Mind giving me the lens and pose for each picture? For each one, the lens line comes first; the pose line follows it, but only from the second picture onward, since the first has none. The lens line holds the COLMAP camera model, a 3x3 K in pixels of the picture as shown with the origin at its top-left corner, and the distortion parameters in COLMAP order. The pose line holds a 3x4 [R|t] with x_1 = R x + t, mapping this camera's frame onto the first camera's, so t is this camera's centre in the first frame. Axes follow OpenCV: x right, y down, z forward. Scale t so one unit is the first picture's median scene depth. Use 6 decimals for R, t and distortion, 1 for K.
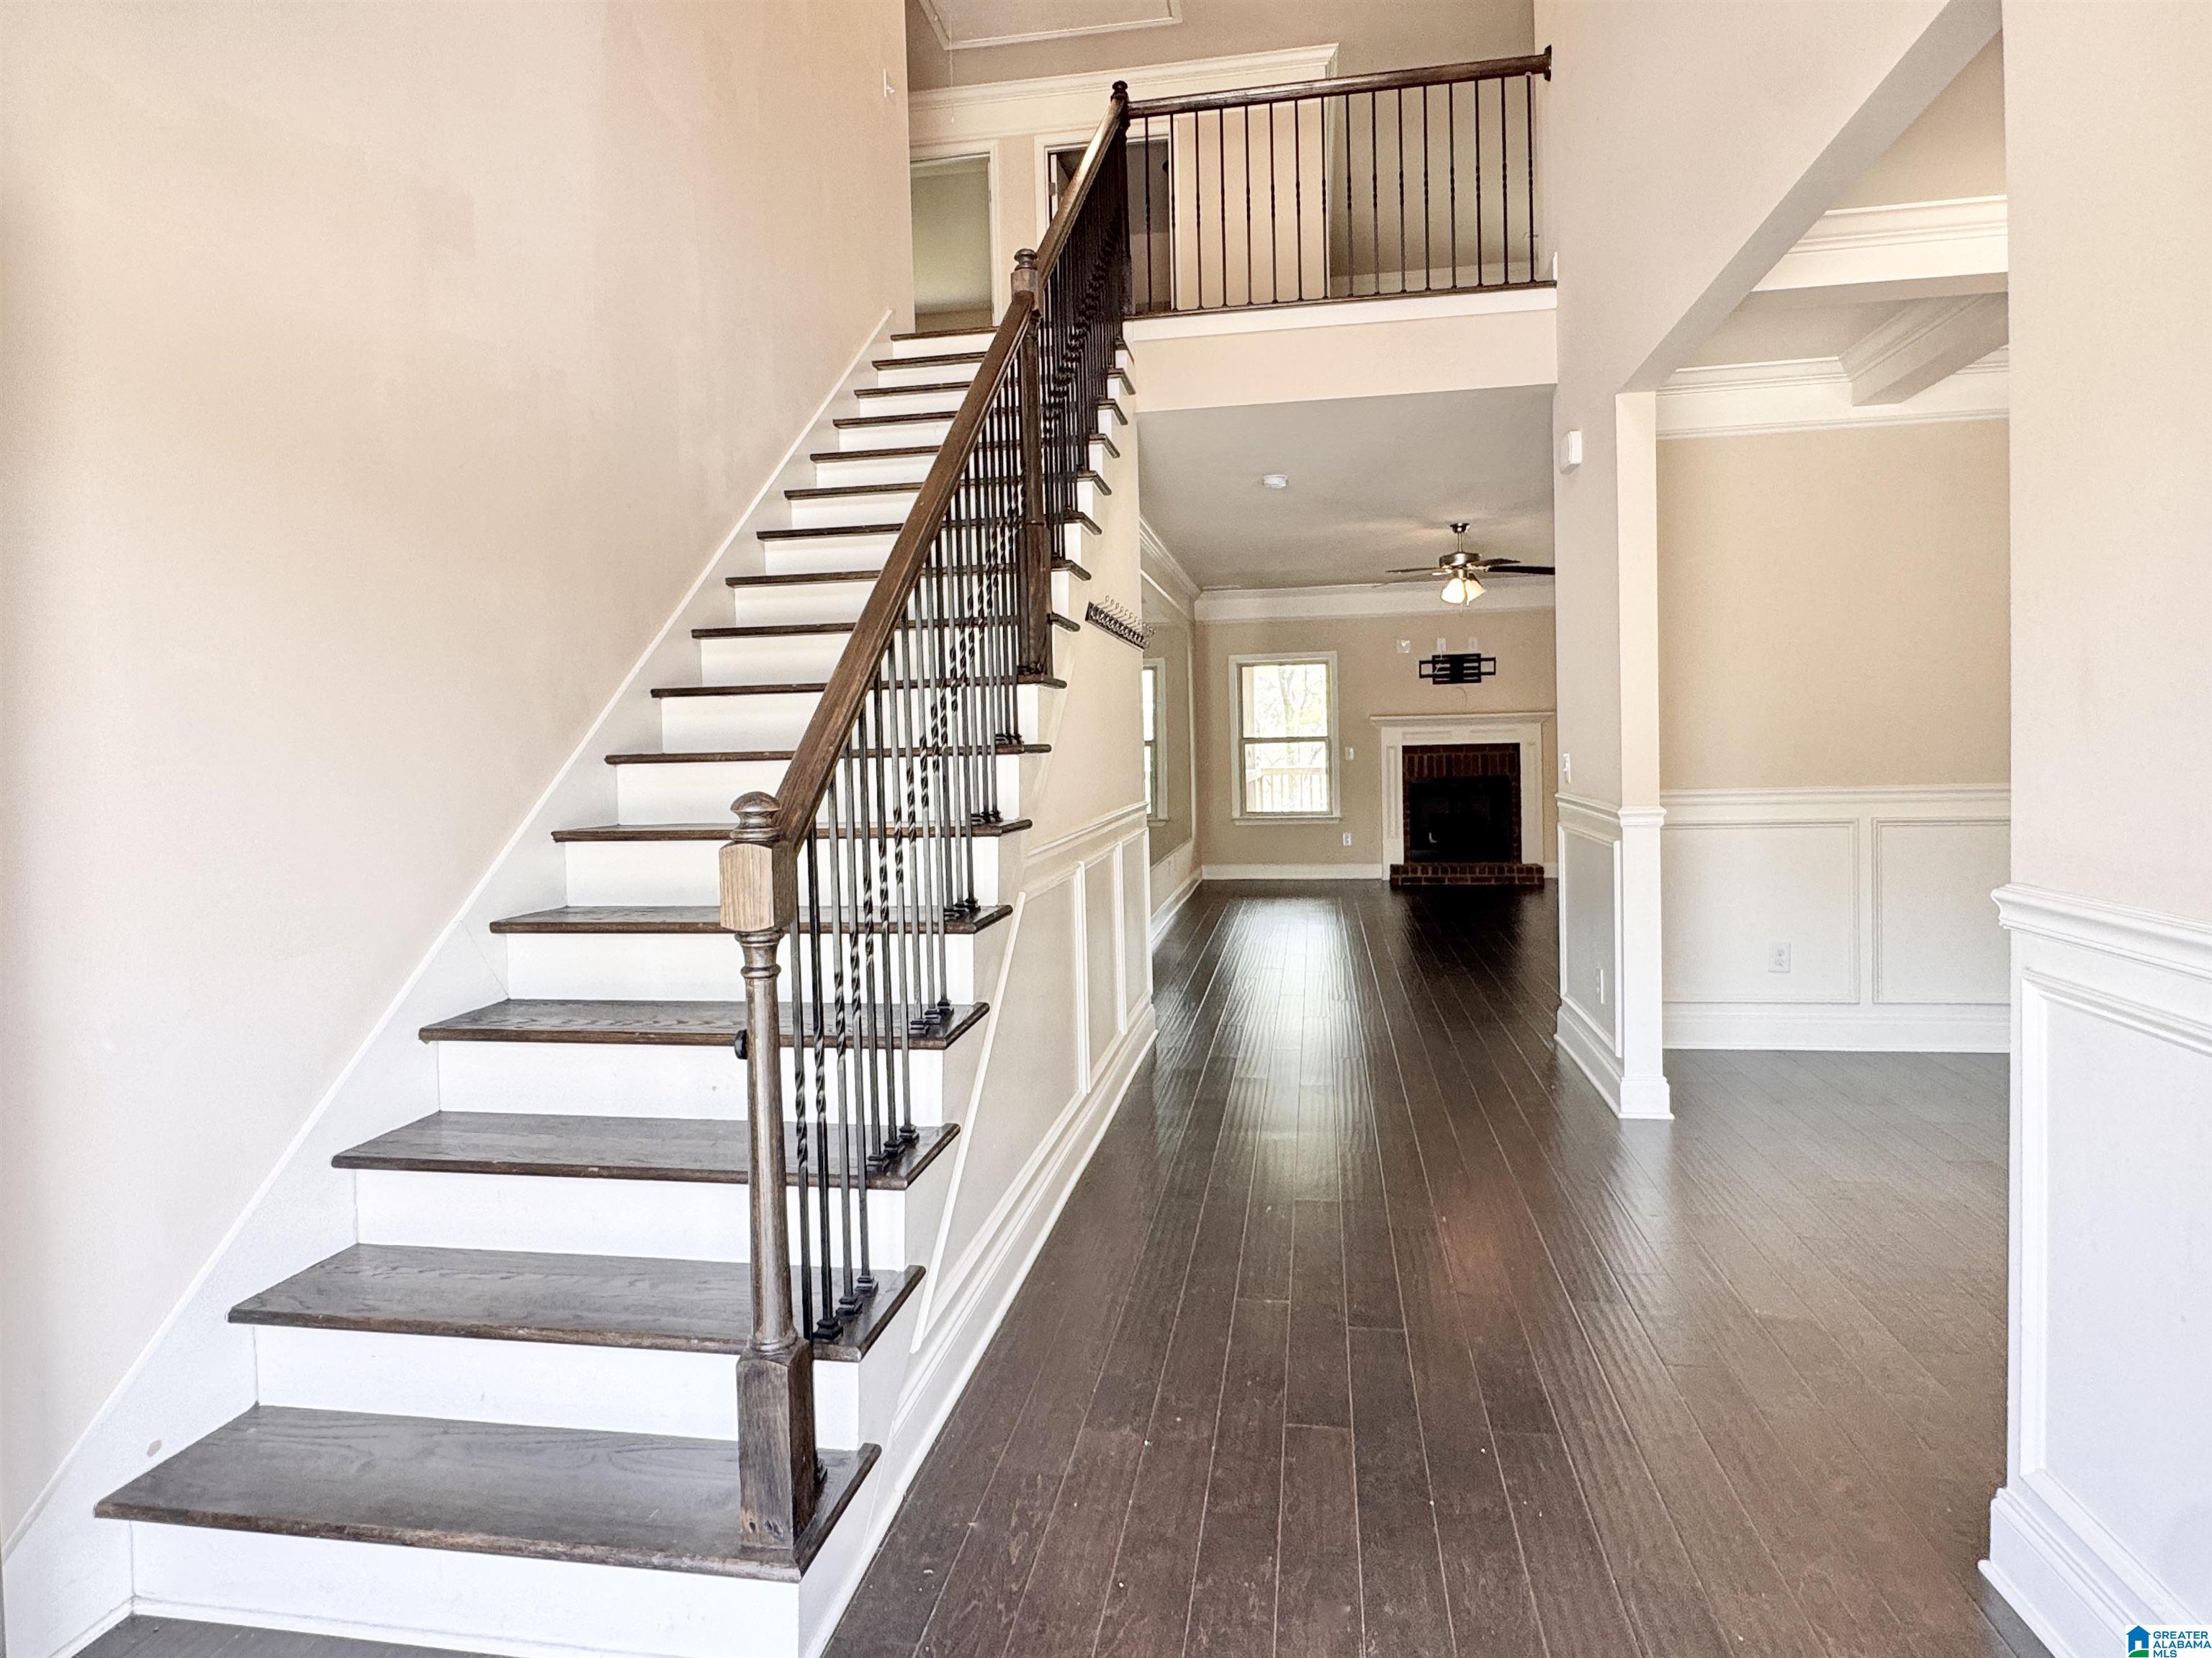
lens RADIAL K [[1257.0, 0, 1109.3], [0, 1257.0, 776.7], [0, 0, 1]] dist [-0.001031, 0.002636]
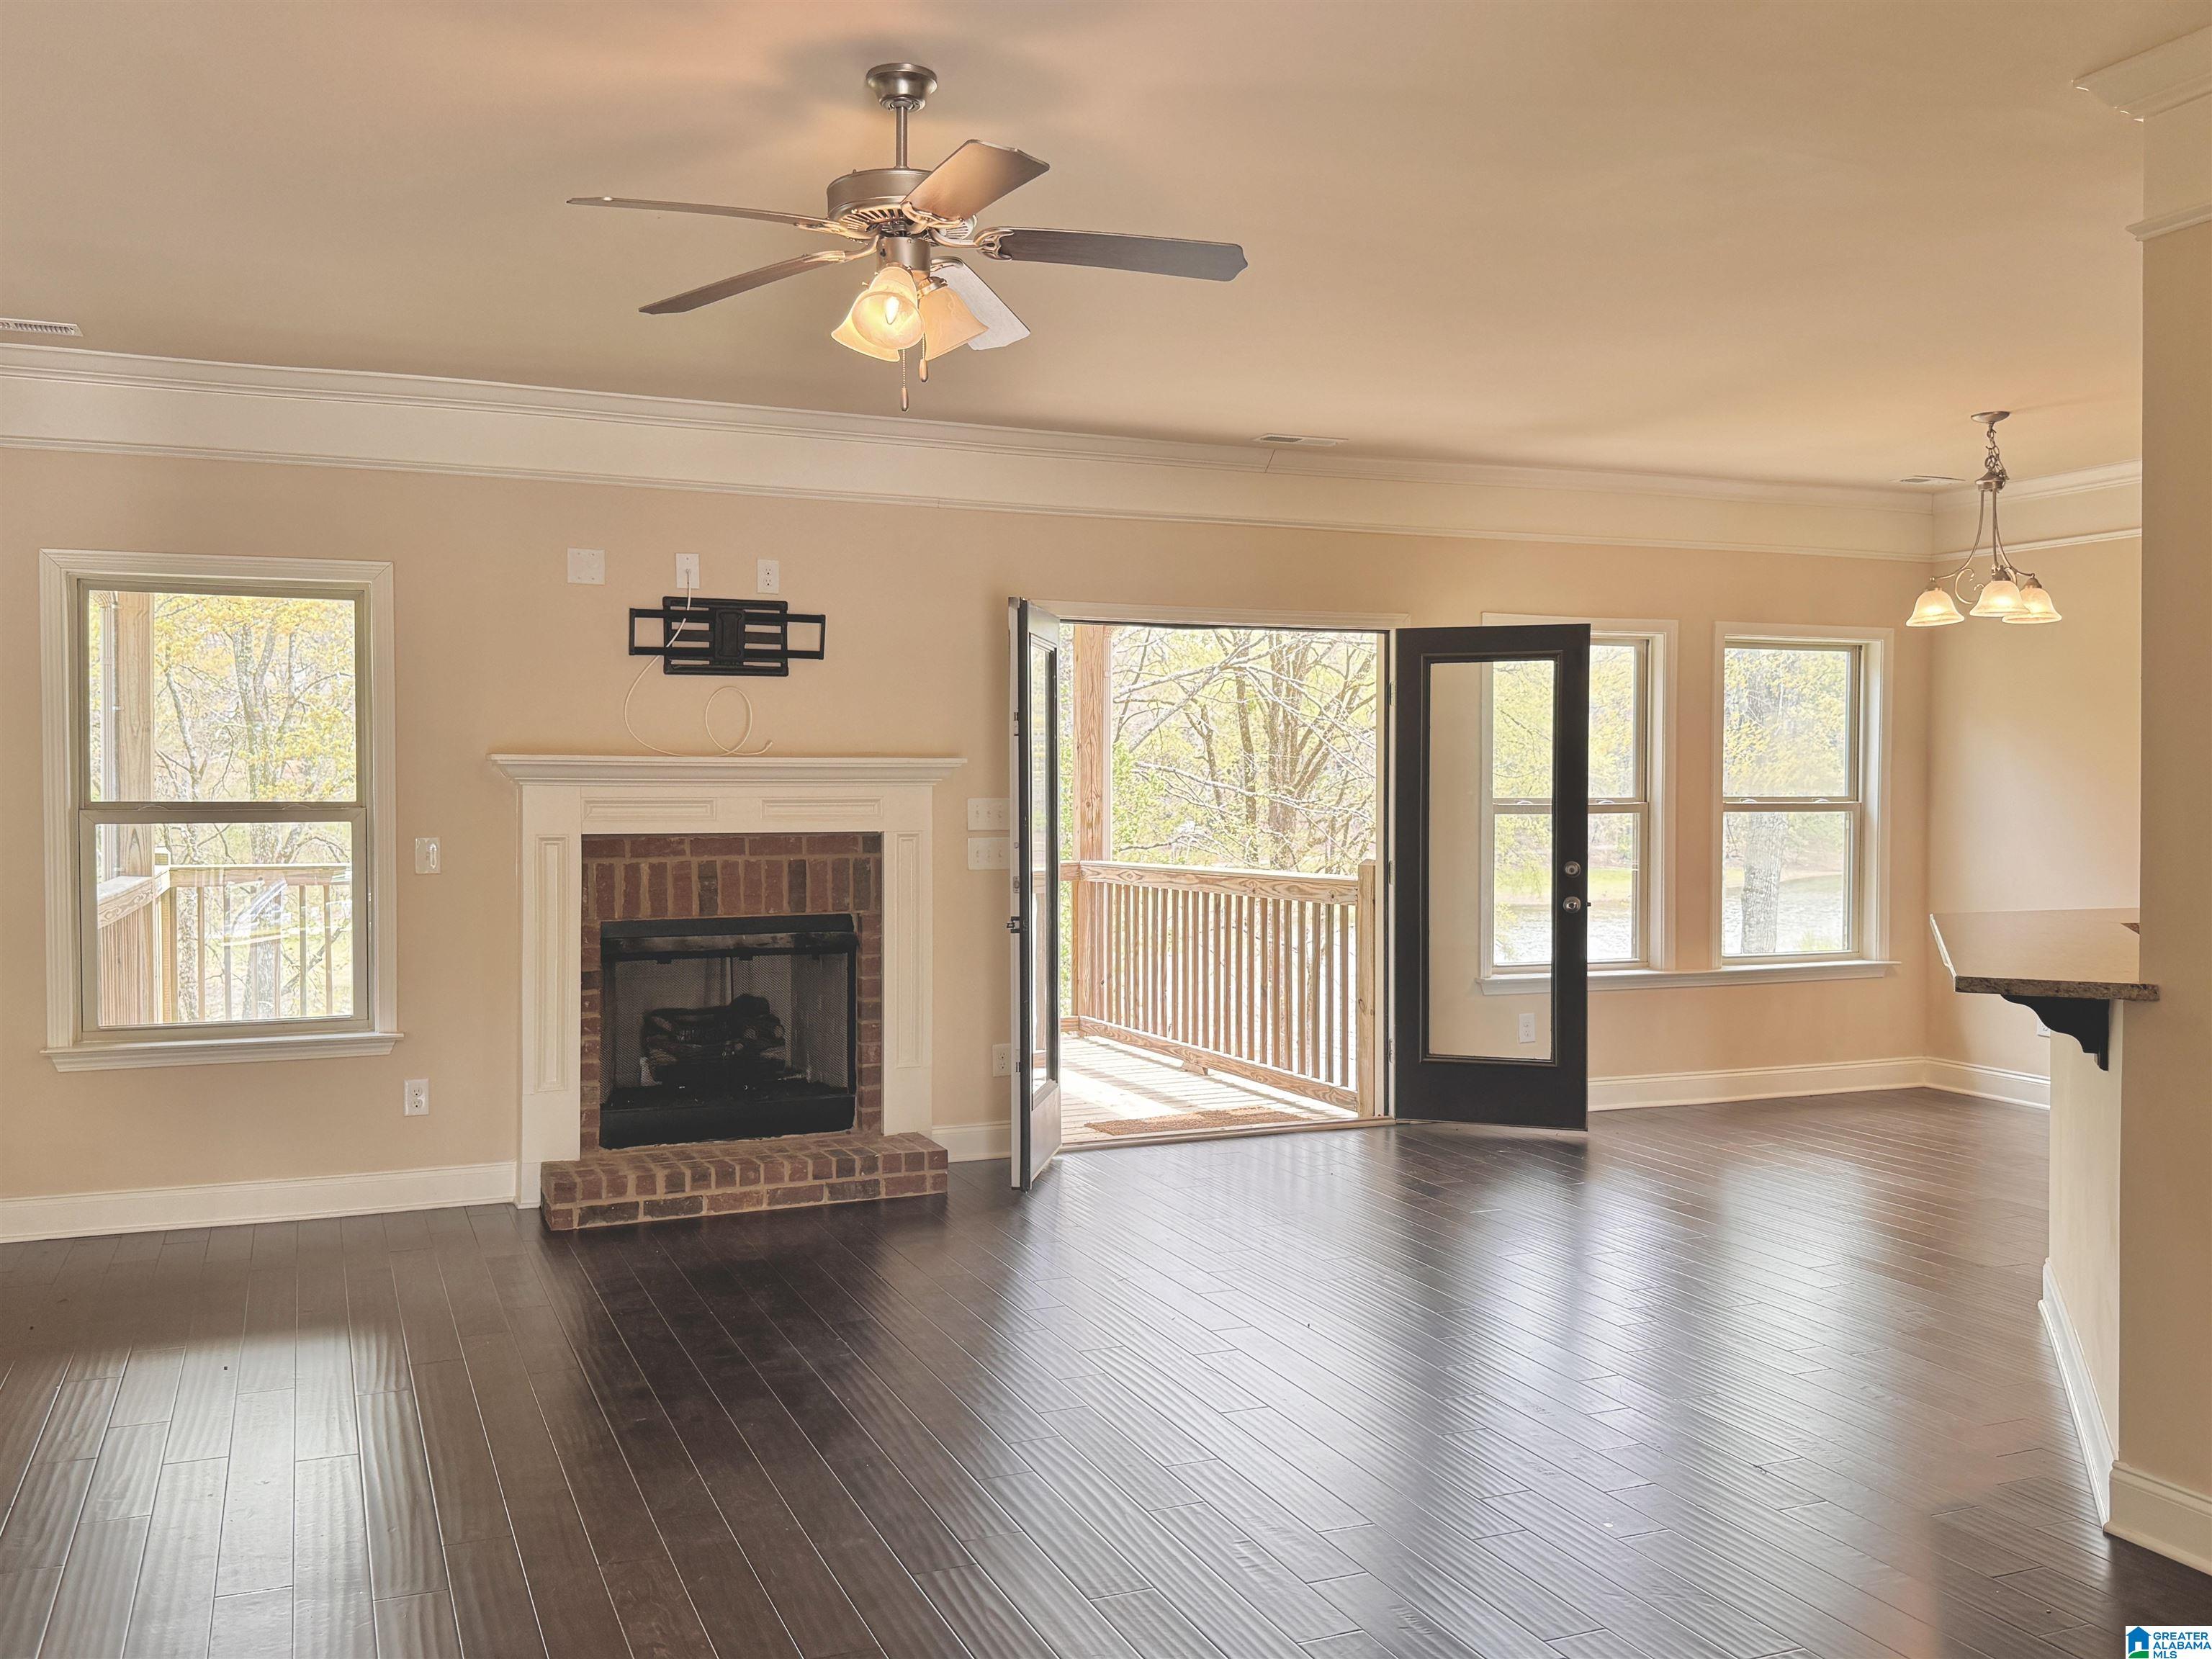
lens RADIAL K [[1872.5, 0, 1106.0], [0, 1872.5, 829.5], [0, 0, 1]] dist [0.162452, -0.275589]
pose [[0.847865, 0.012802, 0.530058, 0.070177], [-0.007795, 0.999901, -0.011681, -0.021270], [-0.530155, 0.005772, 0.847881, 0.453301]]
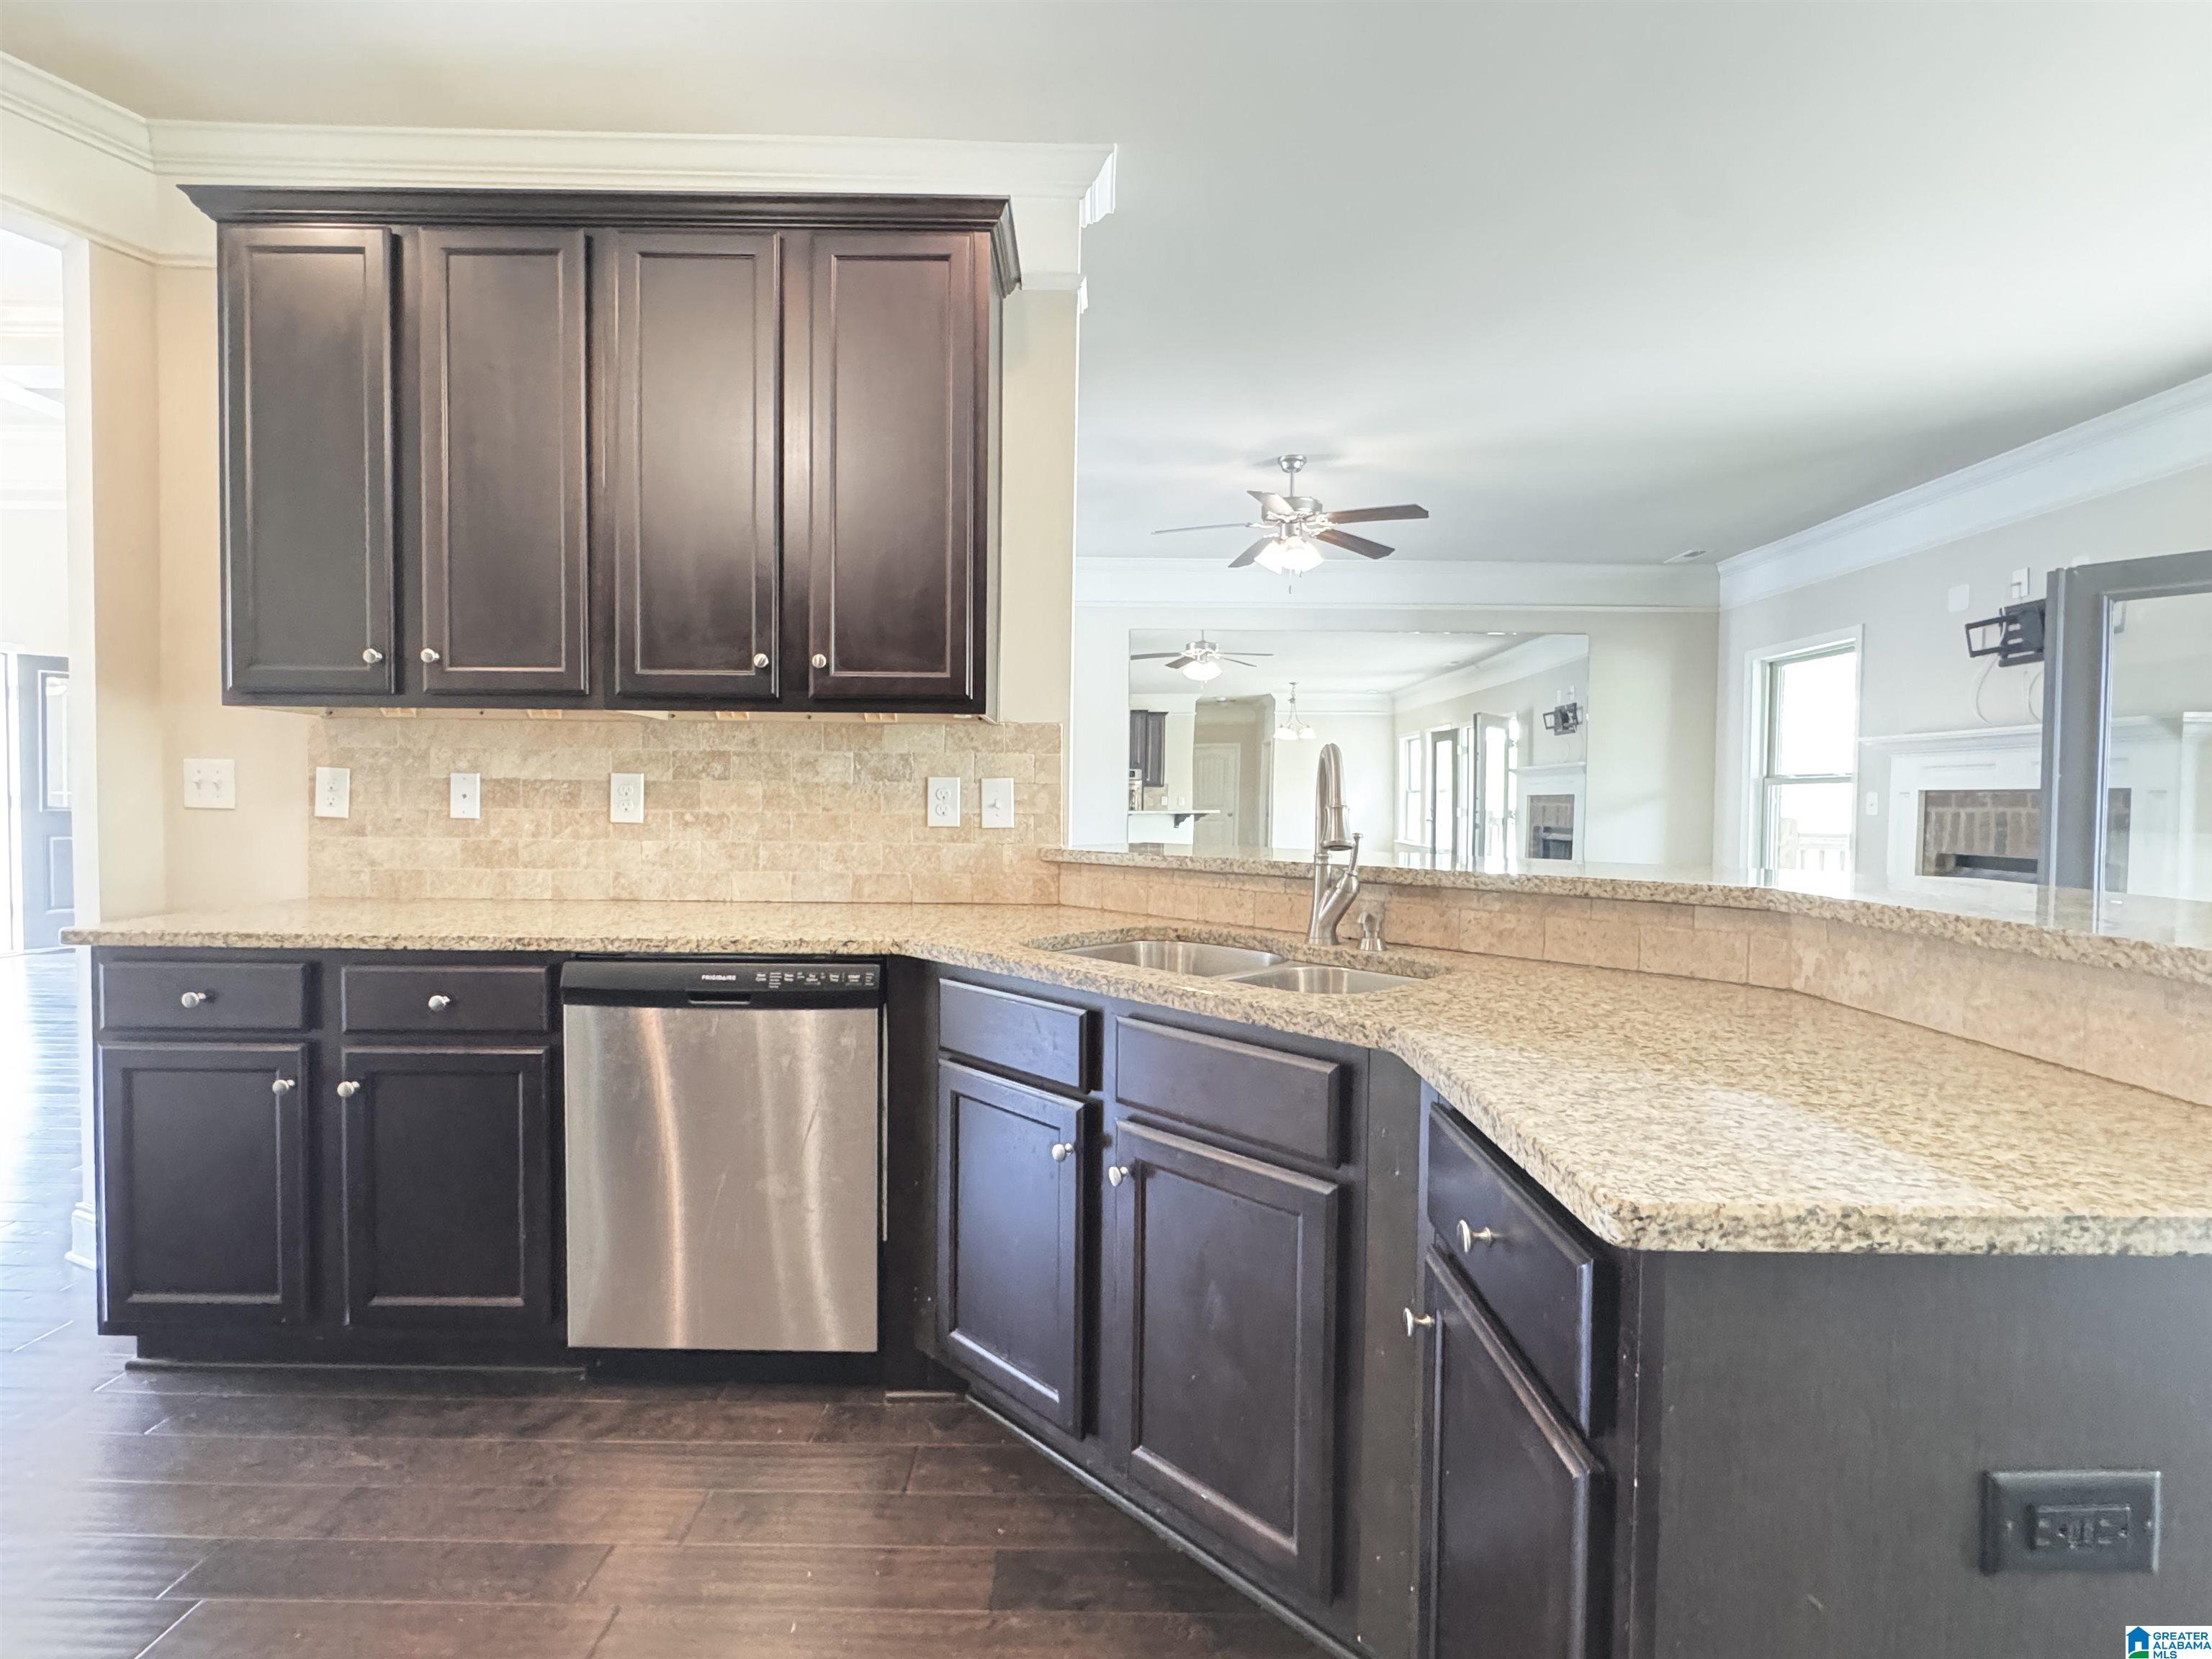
lens RADIAL K [[1042.3, 0, 1106.0], [0, 1042.3, 829.5], [0, 0, 1]] dist [-0.003477, -0.000482]
pose [[0.158568, 0.056890, -0.985708, 0.612510], [-0.040611, 0.997870, 0.051059, -0.017033], [0.986513, 0.031935, 0.160540, 0.599085]]
